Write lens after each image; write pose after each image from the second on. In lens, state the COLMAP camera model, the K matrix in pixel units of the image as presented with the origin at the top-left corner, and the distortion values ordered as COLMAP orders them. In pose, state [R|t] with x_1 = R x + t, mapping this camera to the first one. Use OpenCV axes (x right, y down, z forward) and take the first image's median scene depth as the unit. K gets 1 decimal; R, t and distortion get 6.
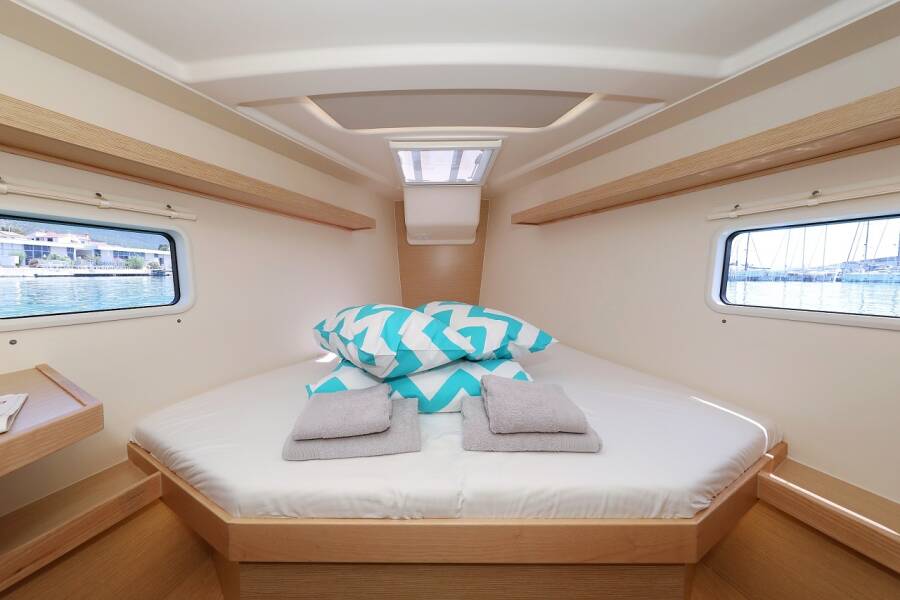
lens RADIAL K [[304.0, 0, 425.7], [0, 304.0, 269.8], [0, 0, 1]] dist [0.001520, 0.000241]
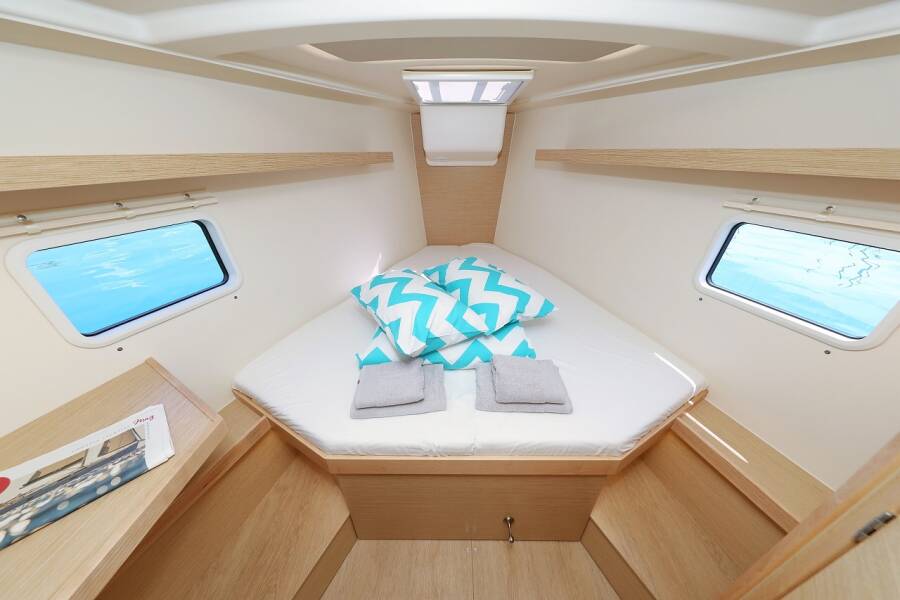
lens RADIAL K [[282.2, 0, 447.2], [0, 282.2, 300.1], [0, 0, 1]] dist [0.001135, 0.000782]
pose [[0.999907, -0.013558, 0.001484, -0.005751], [0.011602, 0.902720, 0.430071, -0.342643], [-0.007171, -0.430014, 0.902794, 0.019738]]
